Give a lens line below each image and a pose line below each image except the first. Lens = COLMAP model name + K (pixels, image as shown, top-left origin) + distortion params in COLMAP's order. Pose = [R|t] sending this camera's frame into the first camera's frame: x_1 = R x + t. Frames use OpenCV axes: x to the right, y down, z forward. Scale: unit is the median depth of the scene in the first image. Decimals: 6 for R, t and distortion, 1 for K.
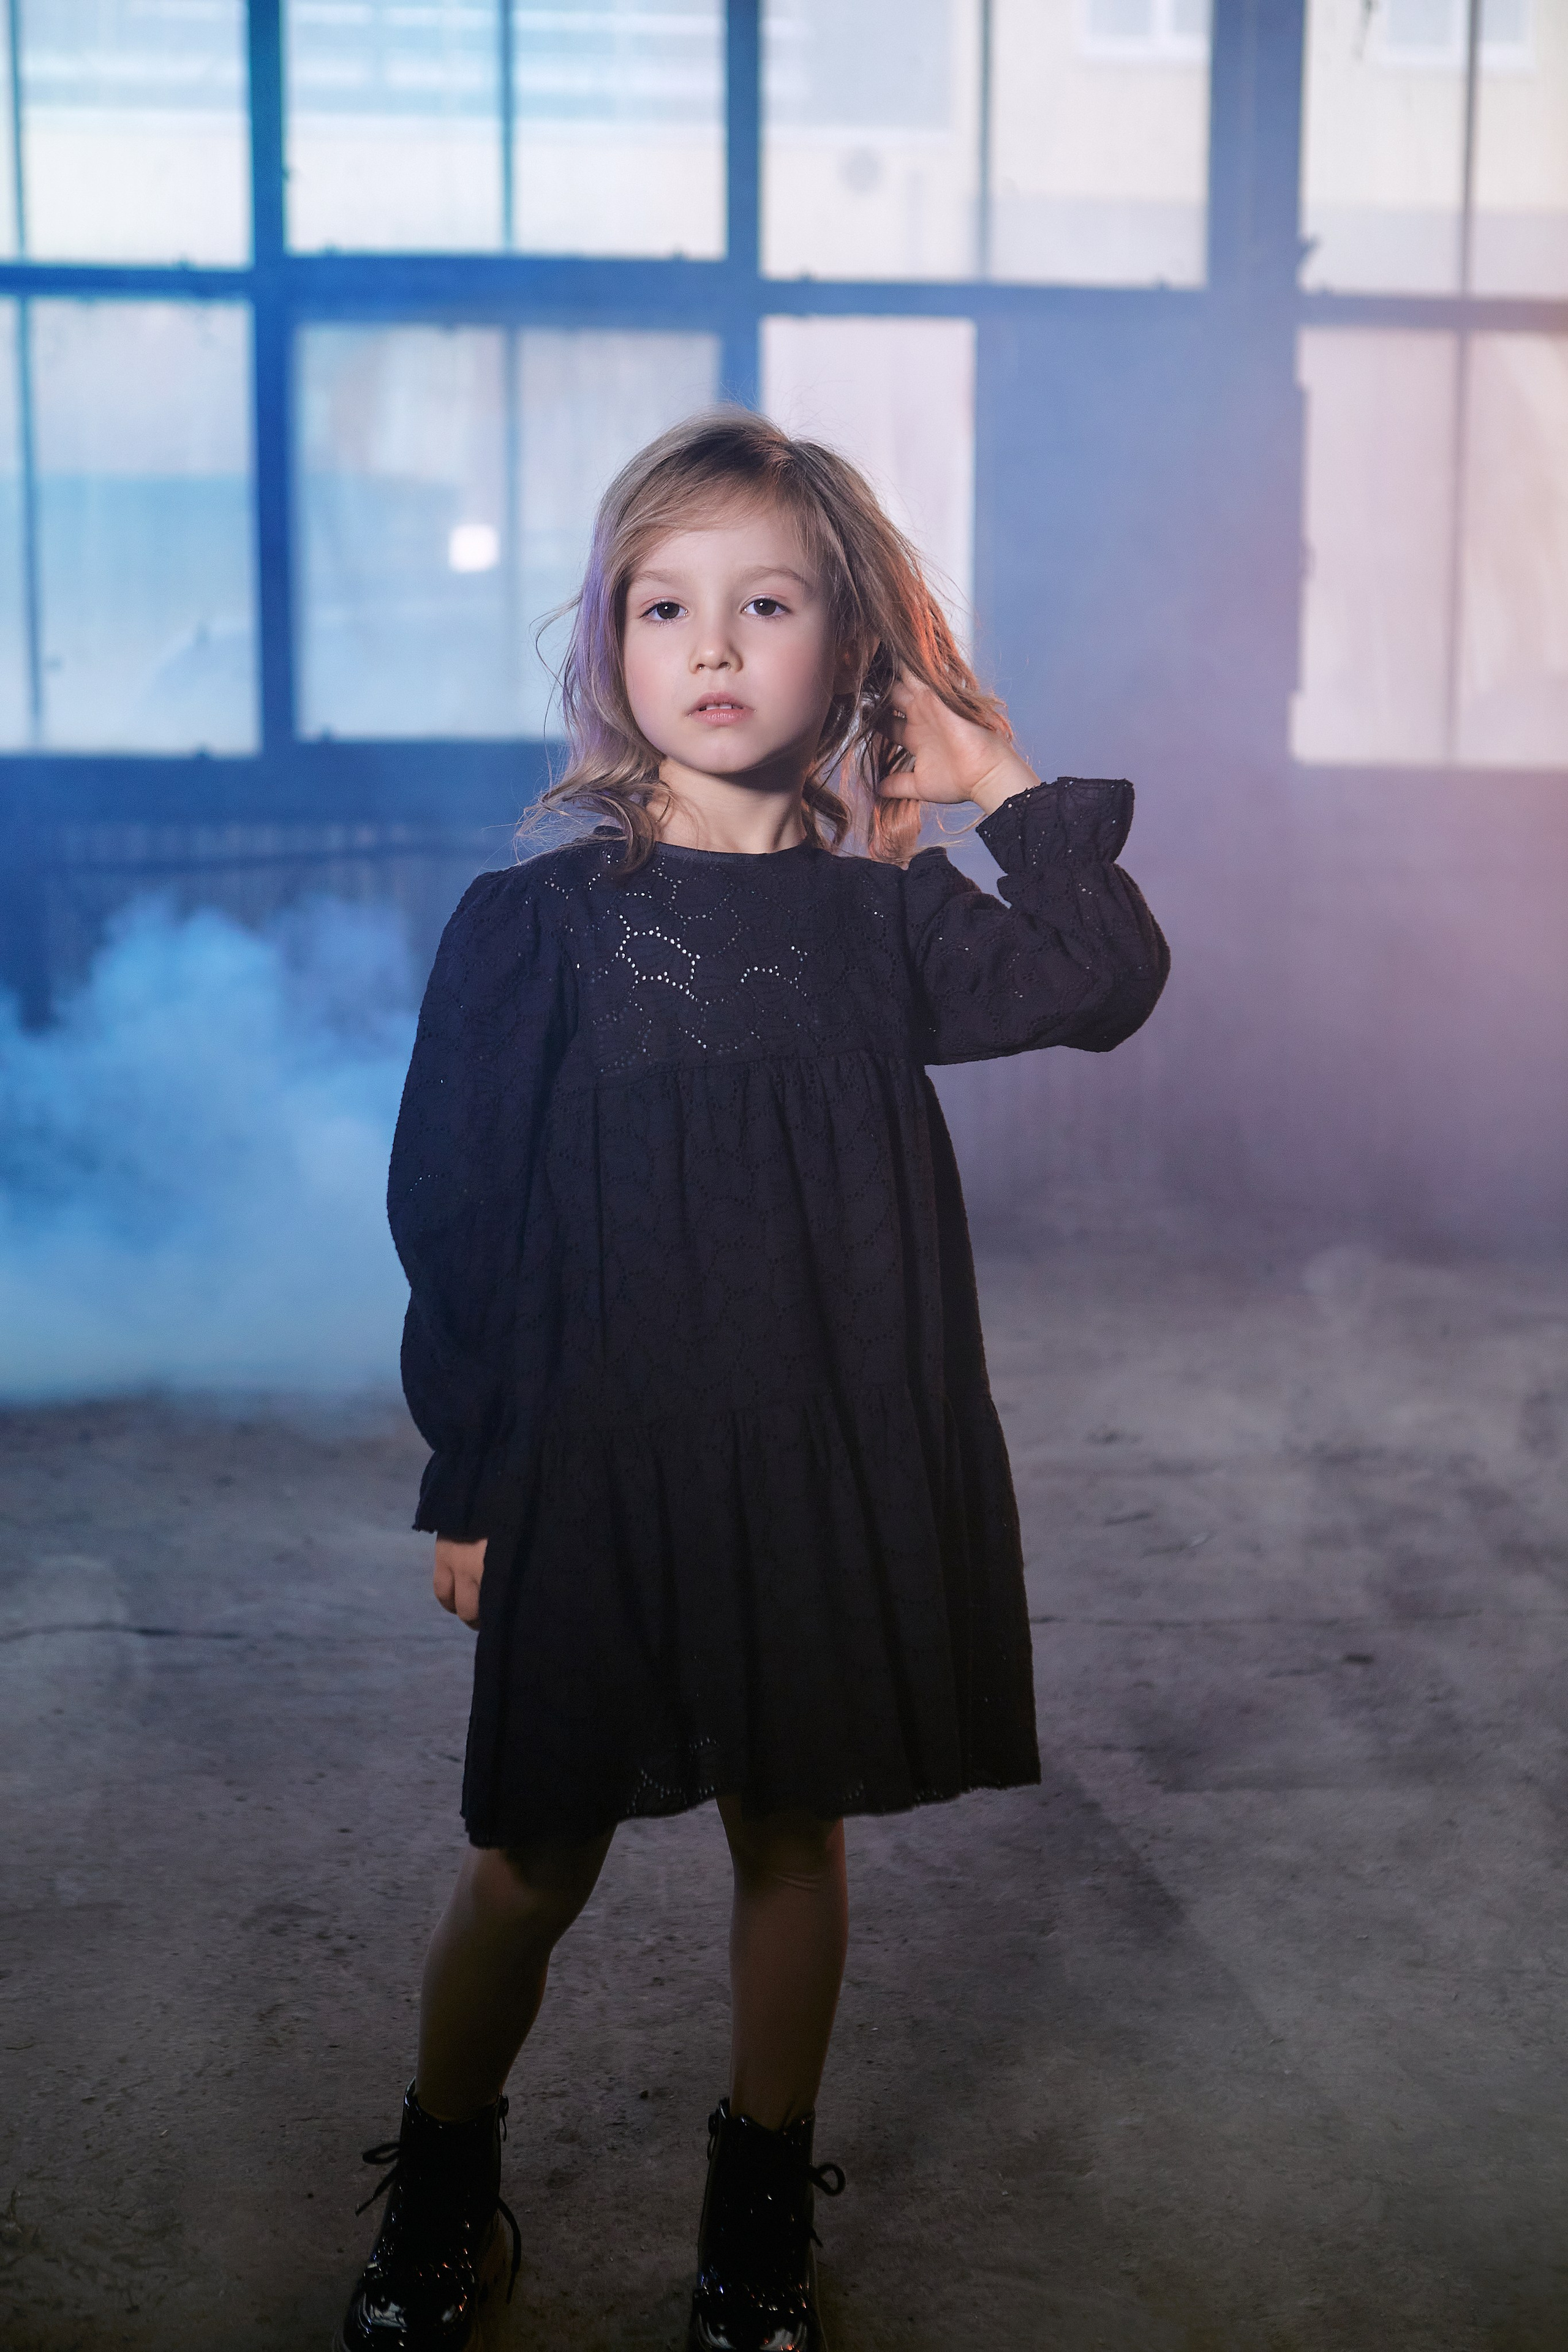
lens RADIAL K [[2535.3, 0, 770.8], [0, 2535.3, 1181.6], [0, 0, 1]] dist [-0.003341, 0.000000]
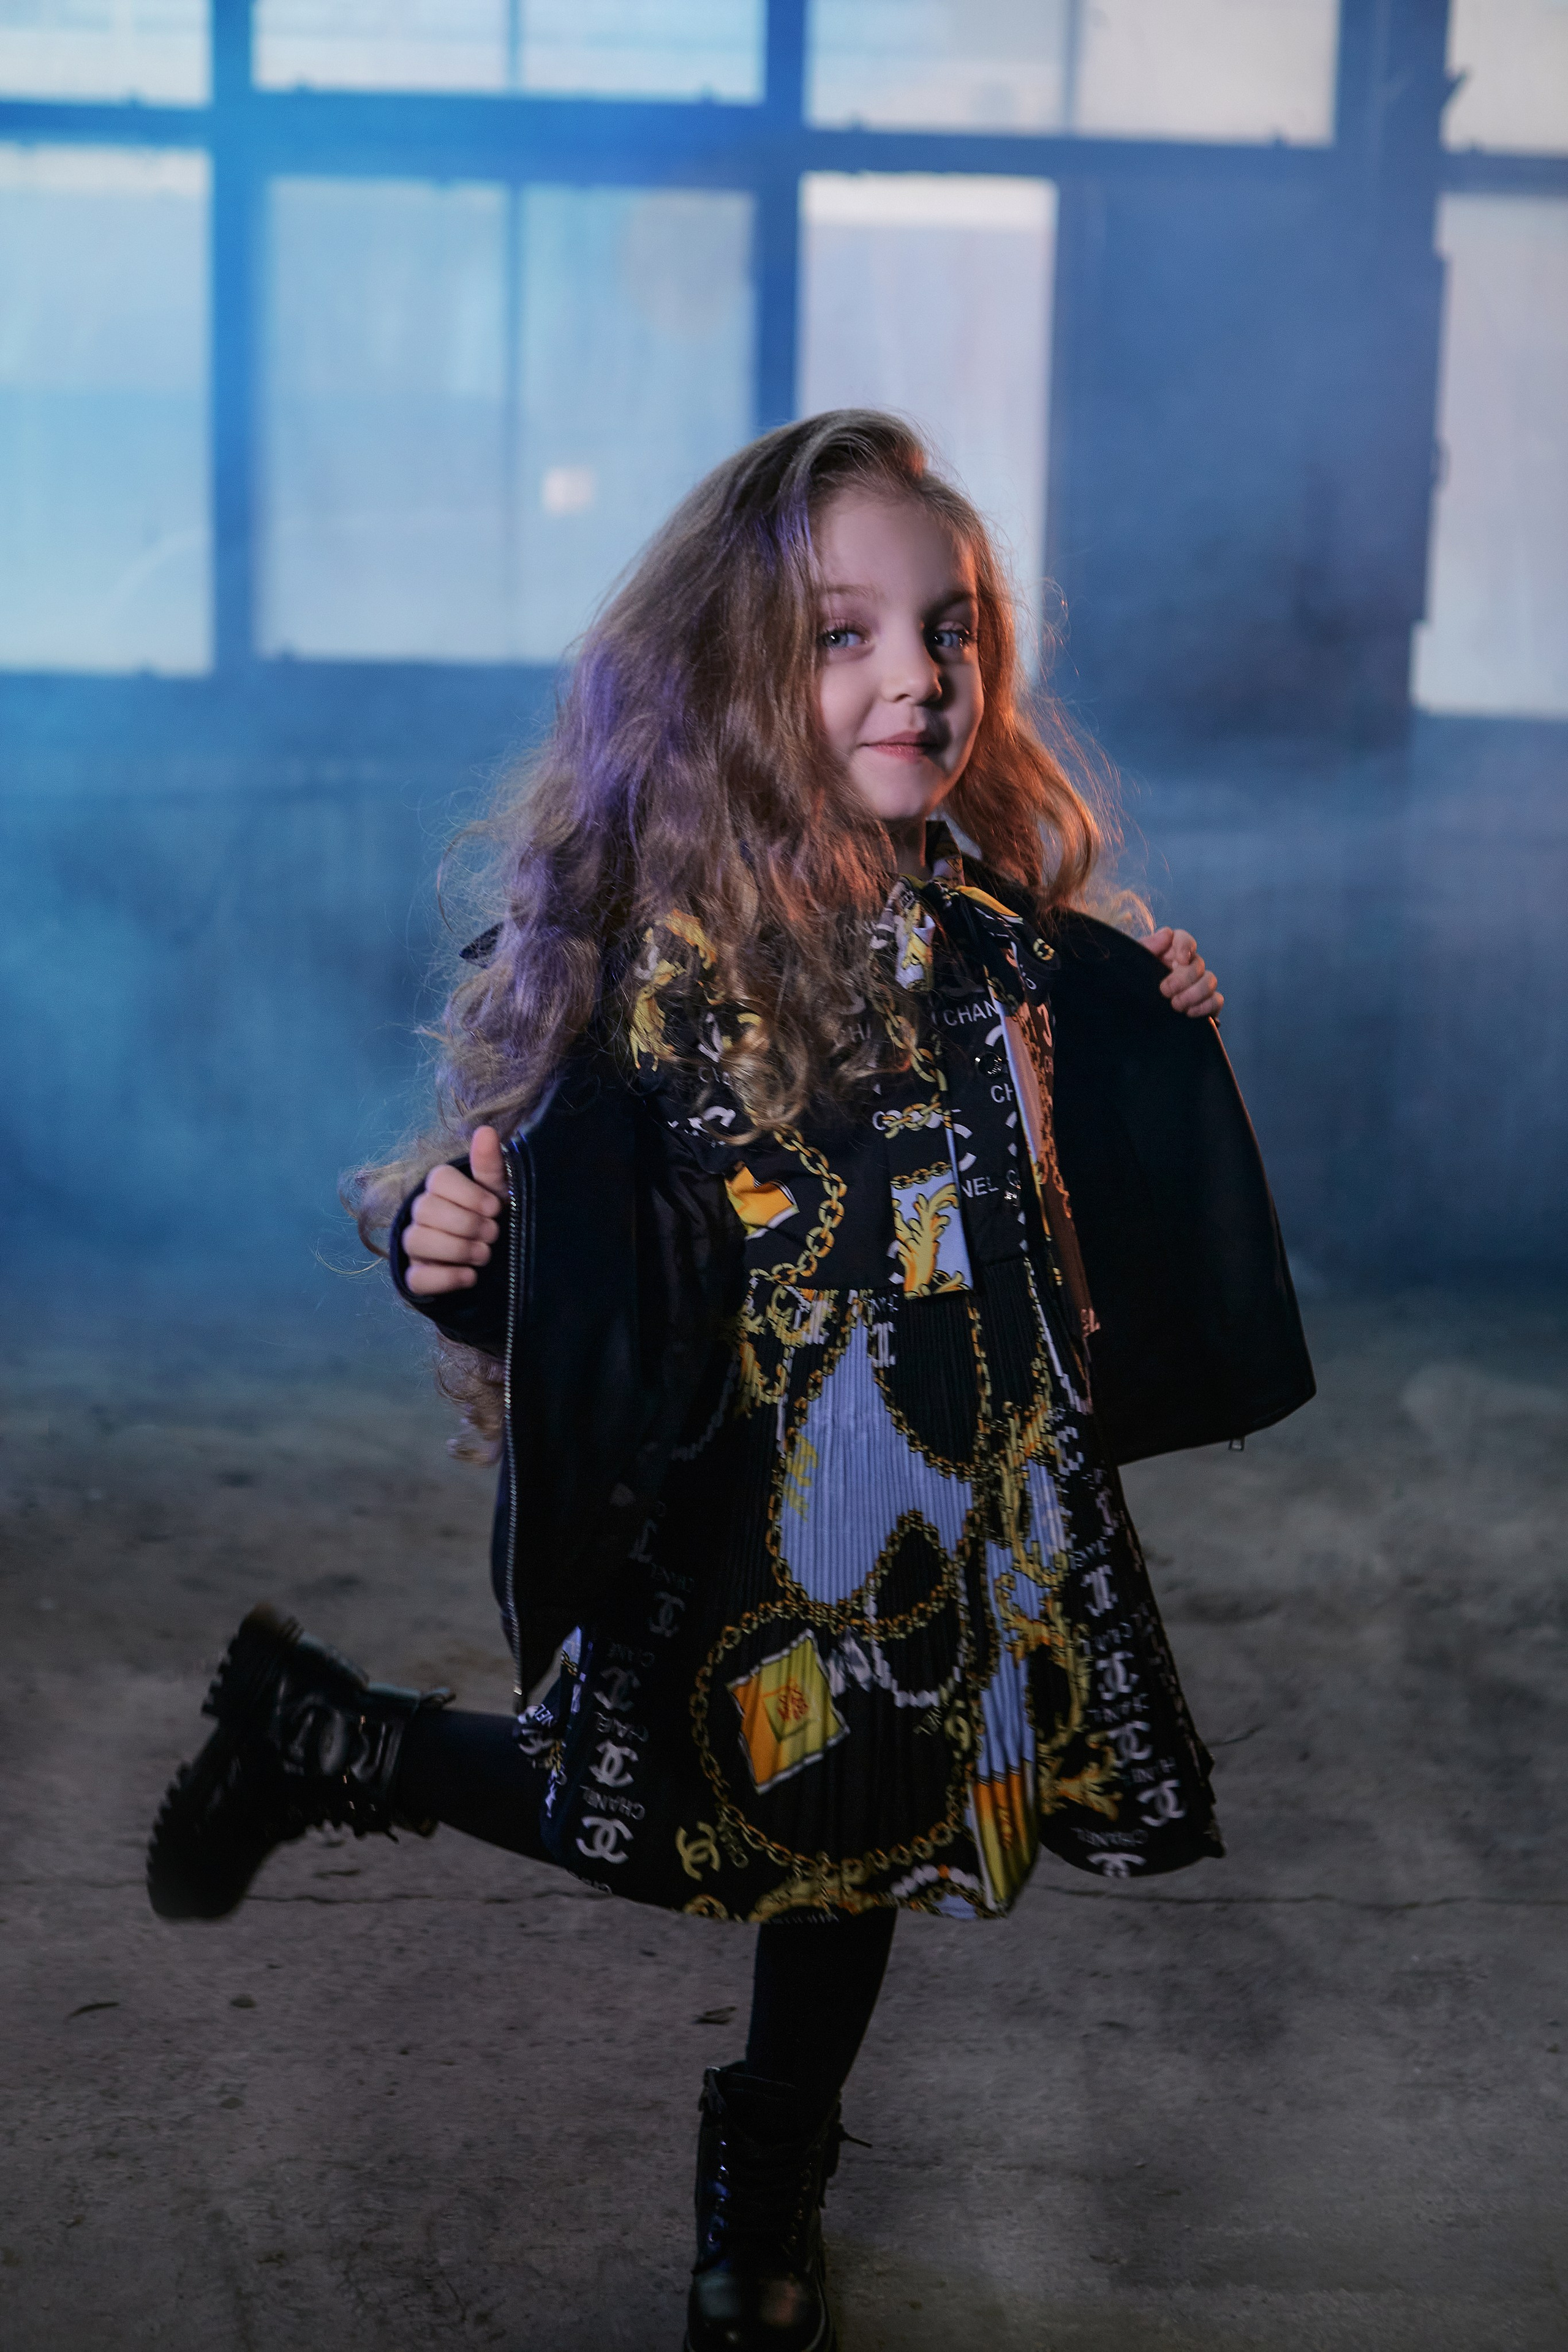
lens RADIAL K [[2535.3, 0, 739.3], [0, 2535.3, 1160.2], [0, 0, 1]] dist [-0.003341, 0.000000]
pose [[0.997805, 0.032374, -0.057764, 0.035413], [-0.032114, 0.999469, 0.005434, -0.012421], [0.057909, -0.003567, 0.998315, 0.146510]]
